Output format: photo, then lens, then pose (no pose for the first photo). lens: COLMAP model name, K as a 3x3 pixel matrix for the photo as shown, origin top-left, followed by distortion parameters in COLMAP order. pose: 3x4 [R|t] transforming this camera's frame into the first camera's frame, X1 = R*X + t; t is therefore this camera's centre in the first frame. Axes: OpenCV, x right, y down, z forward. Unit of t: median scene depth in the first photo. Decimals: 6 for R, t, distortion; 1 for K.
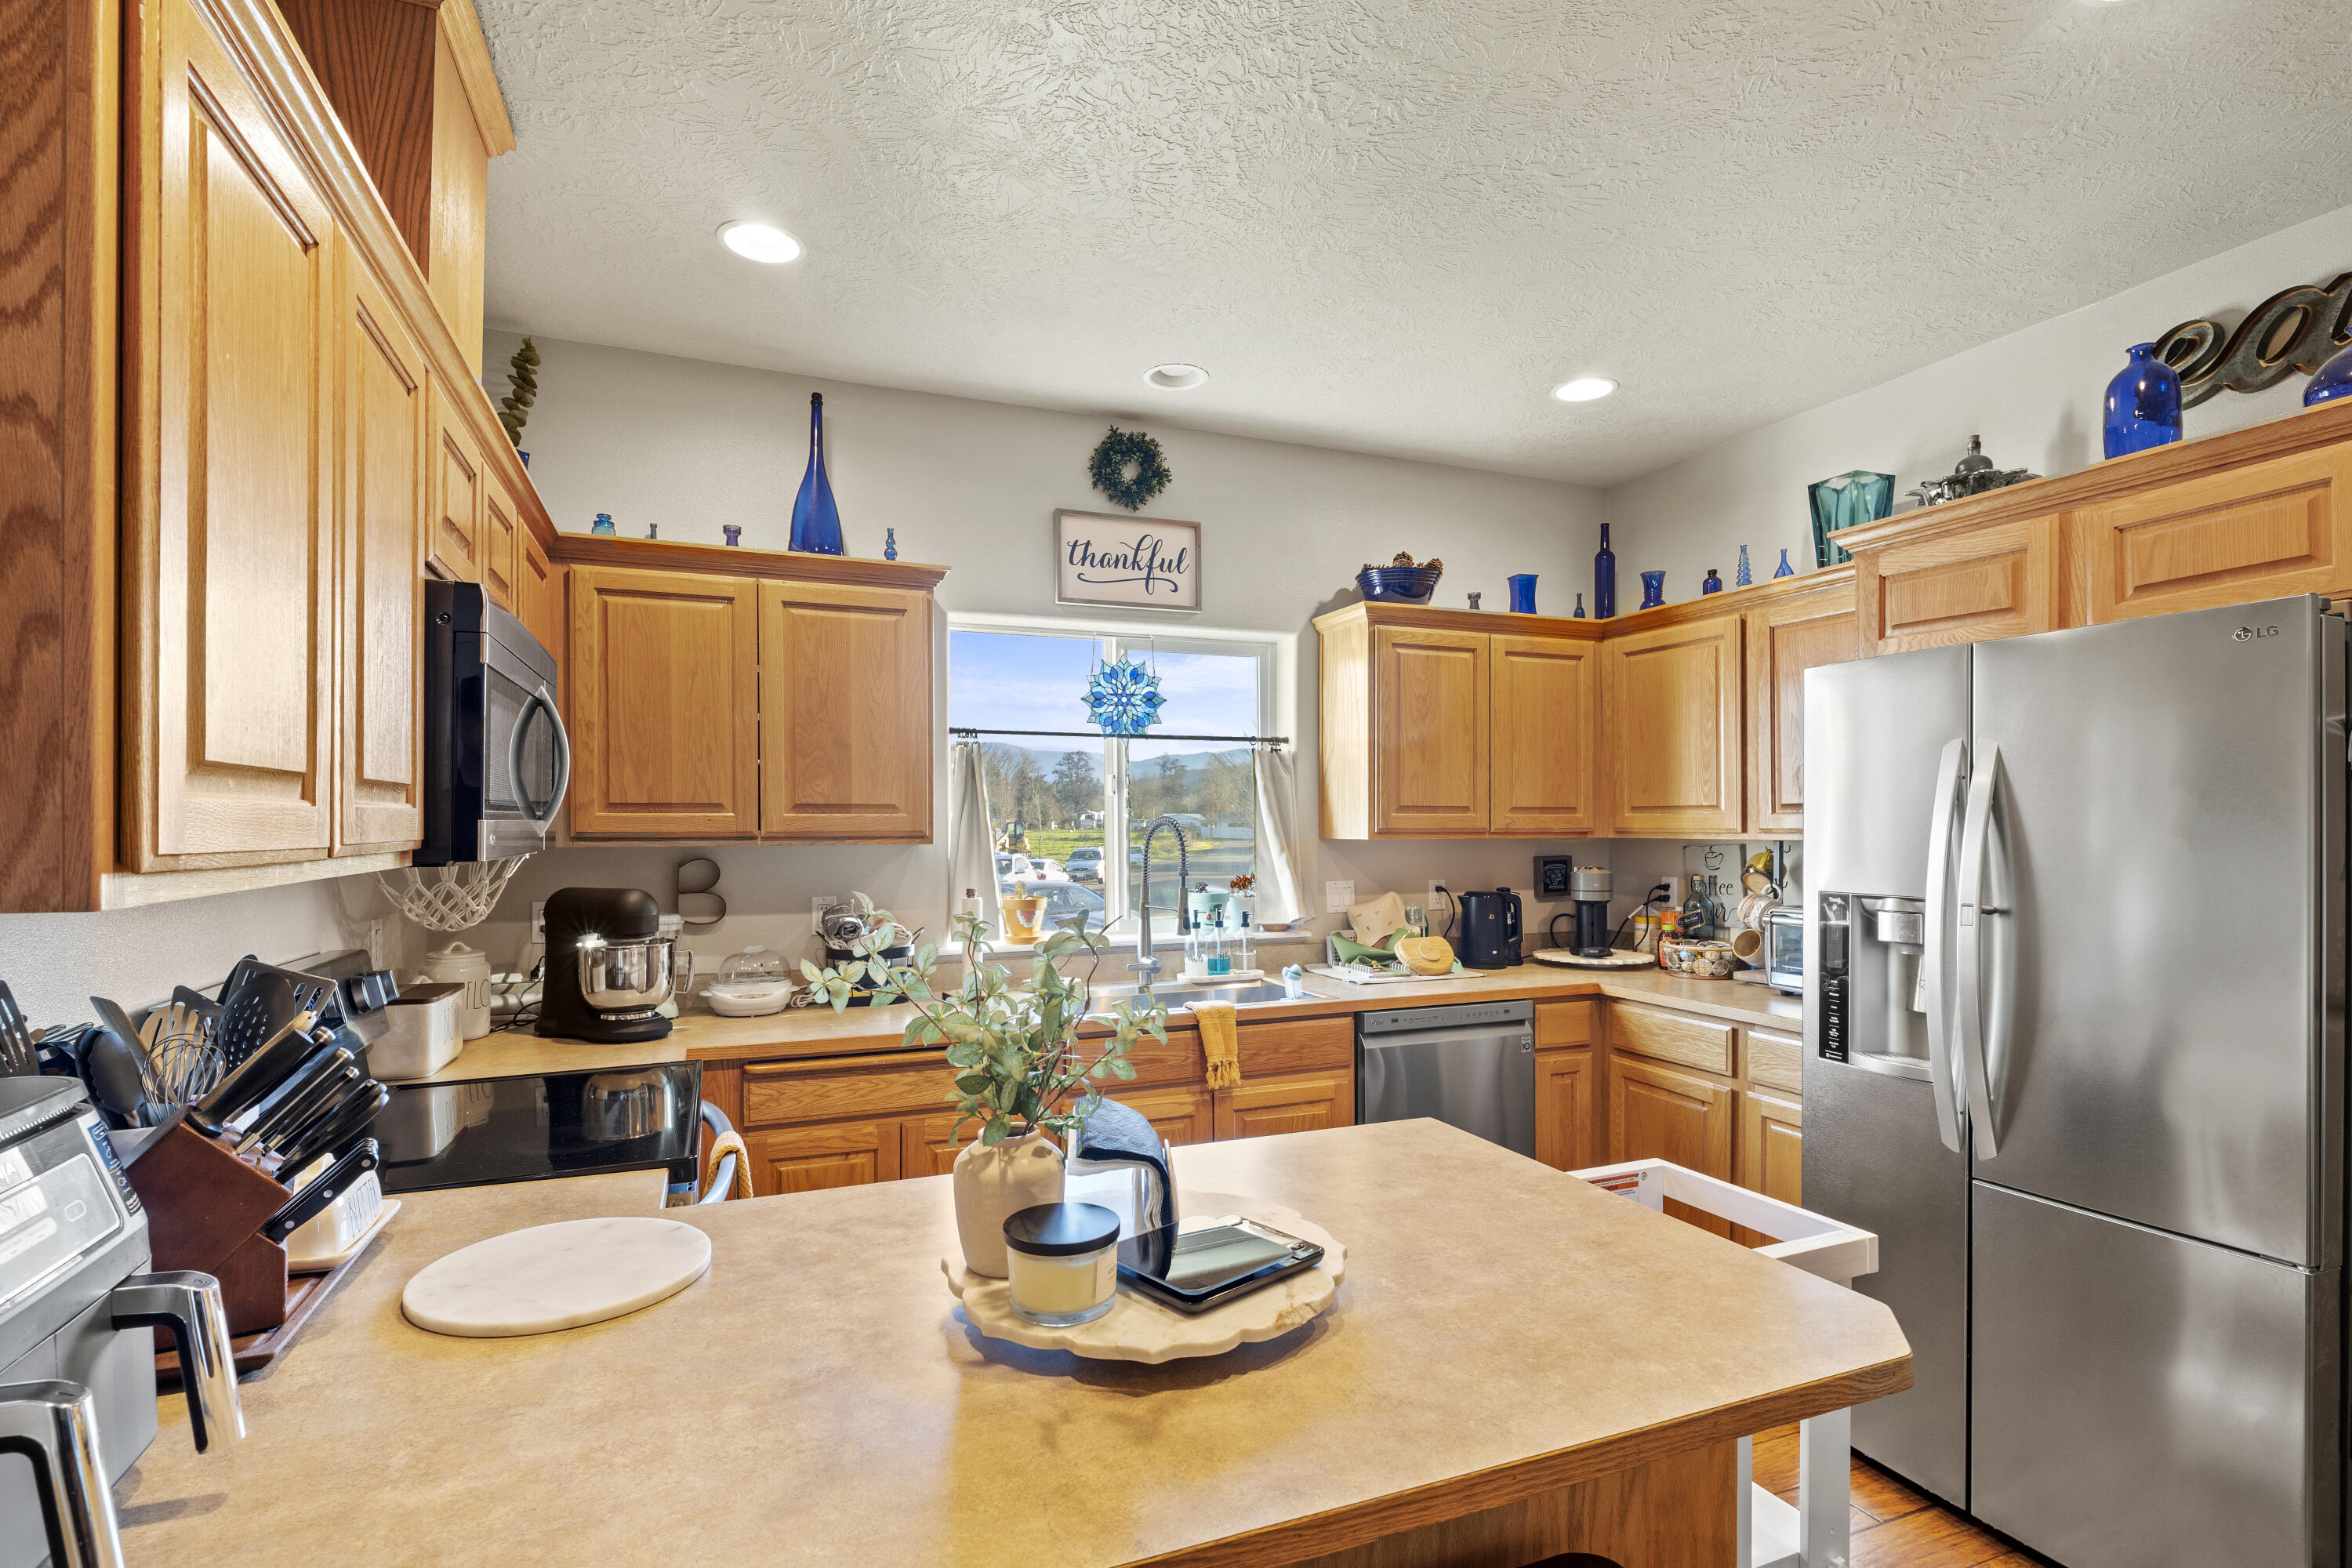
lens RADIAL K [[1135.9, 0, 1257.9], [0, 1135.9, 828.8], [0, 0, 1]] dist [0.001616, -0.004734]
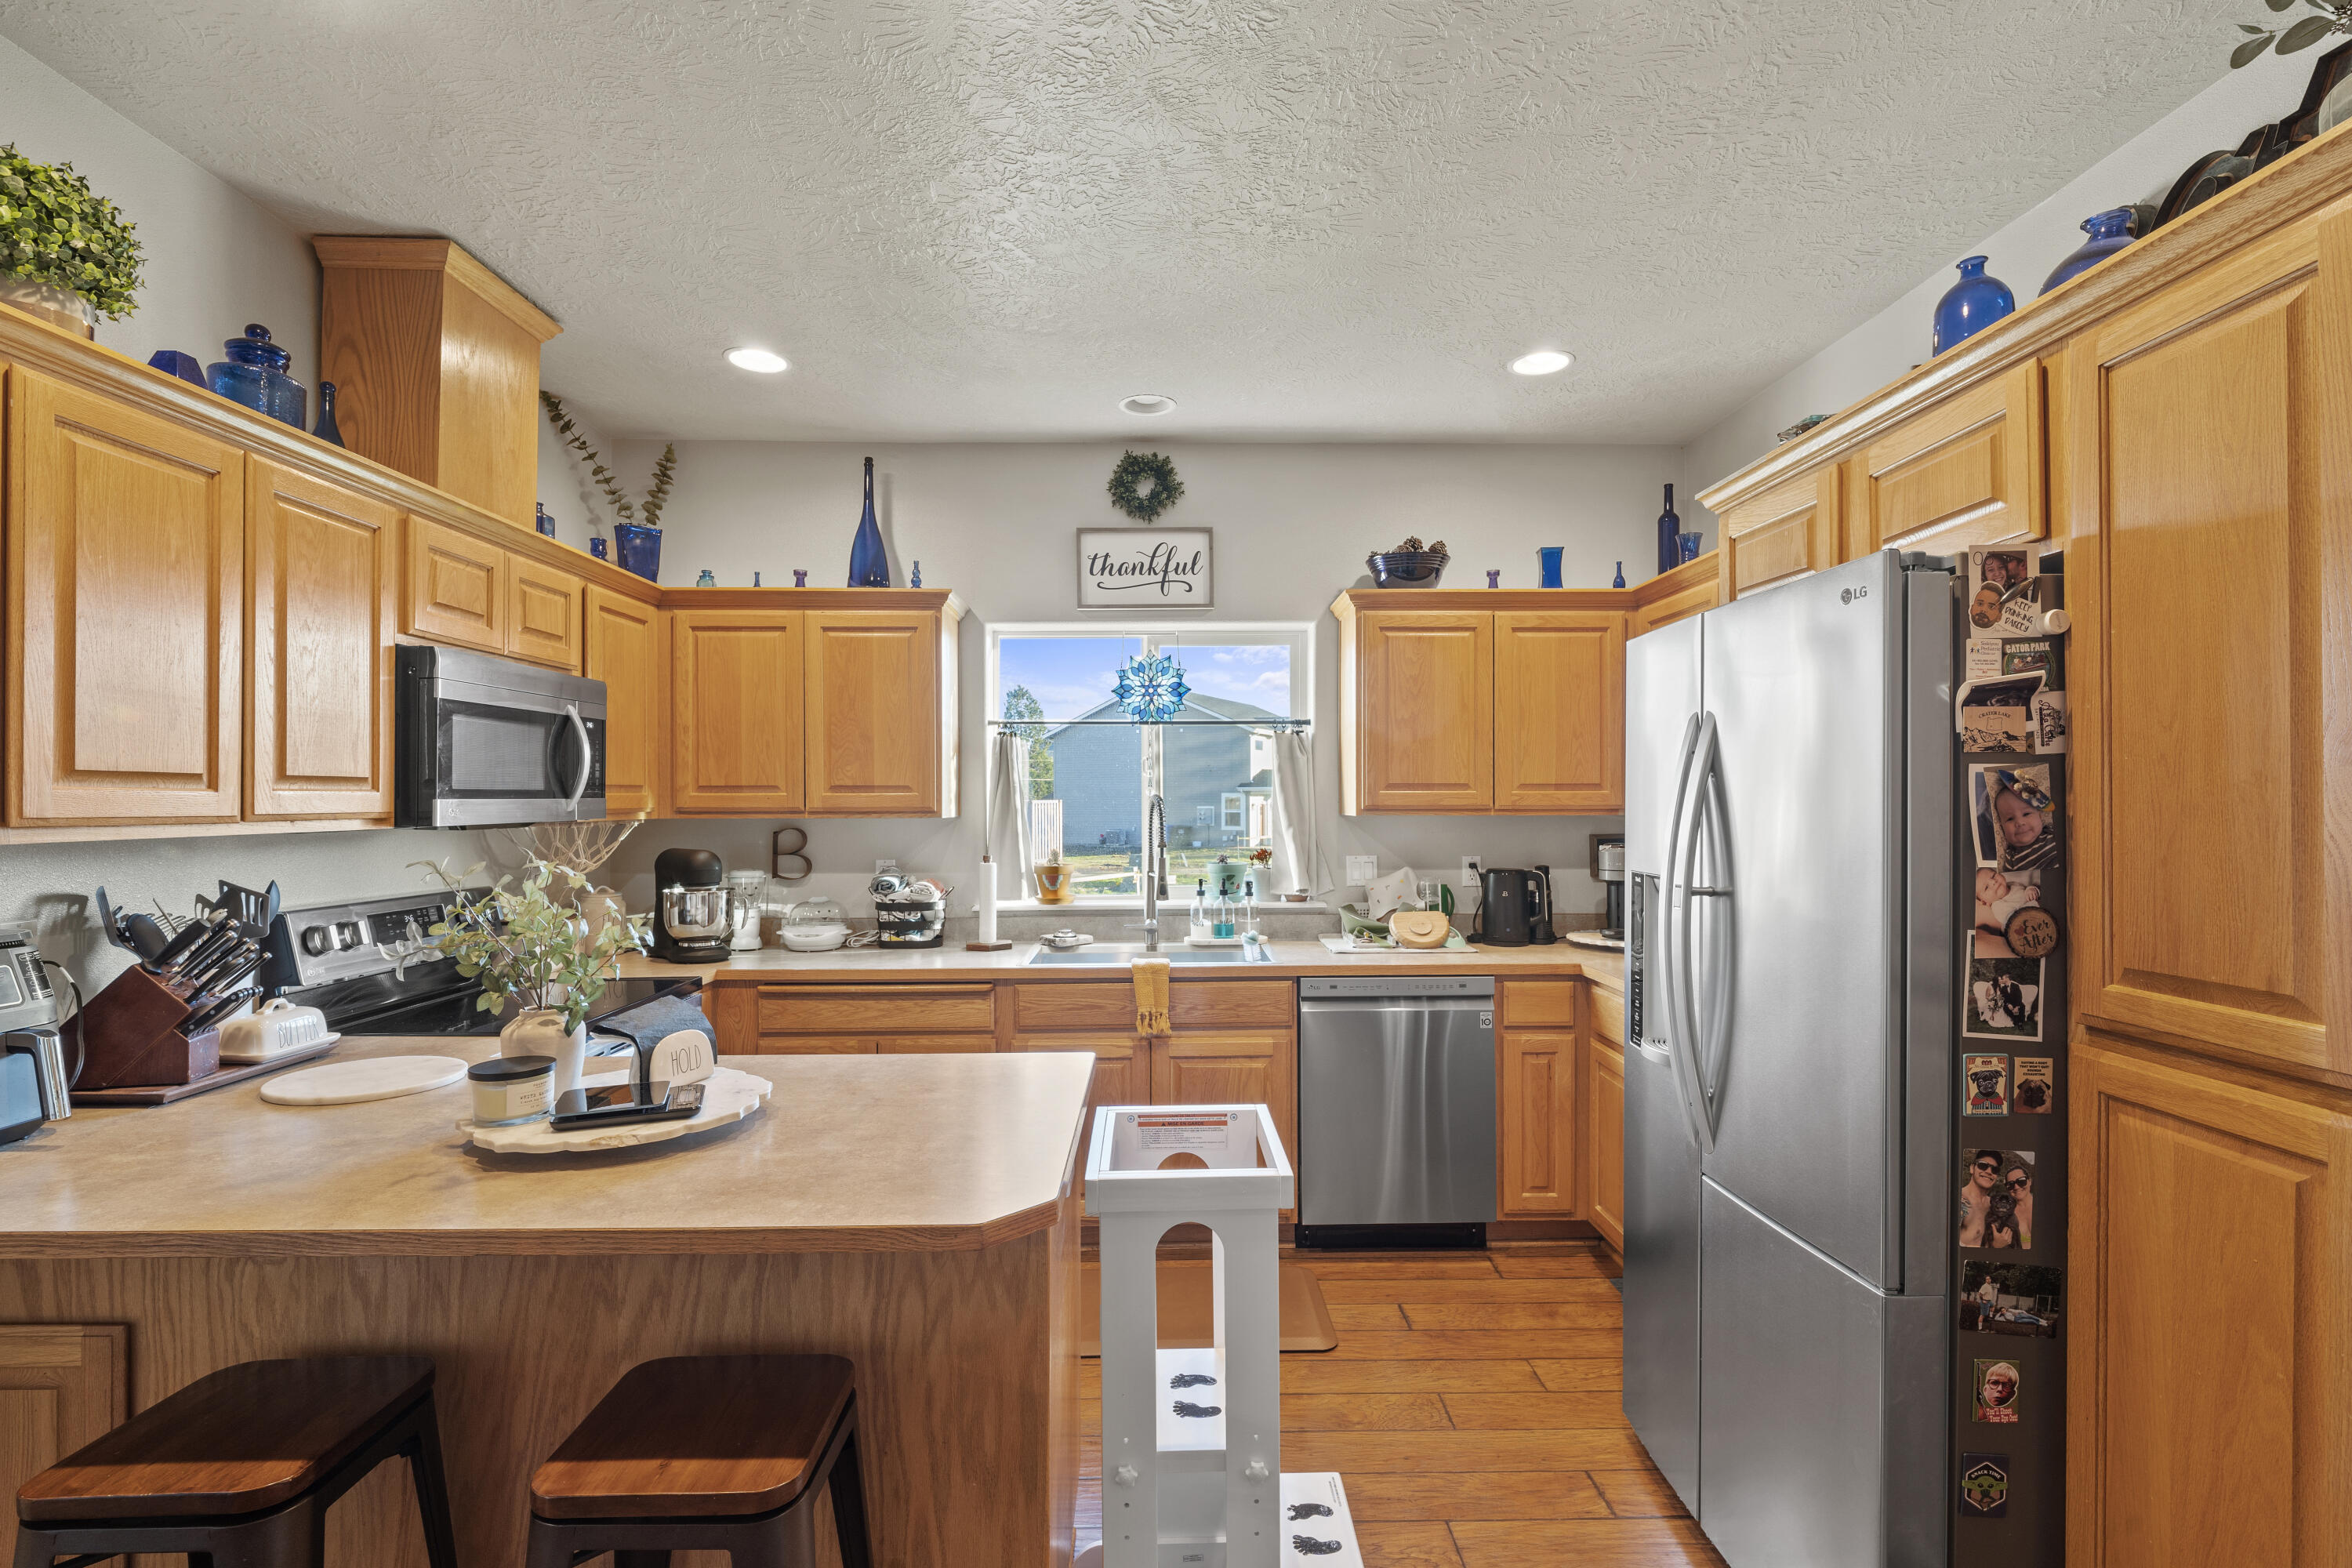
lens RADIAL K [[1135.9, 0, 1218.9], [0, 1135.9, 800.5], [0, 0, 1]] dist [0.001616, -0.004734]
pose [[0.932328, -0.000793, -0.361612, 0.391225], [-0.000775, 0.999991, -0.004190, -0.000350], [0.361612, 0.004186, 0.932319, -0.024228]]
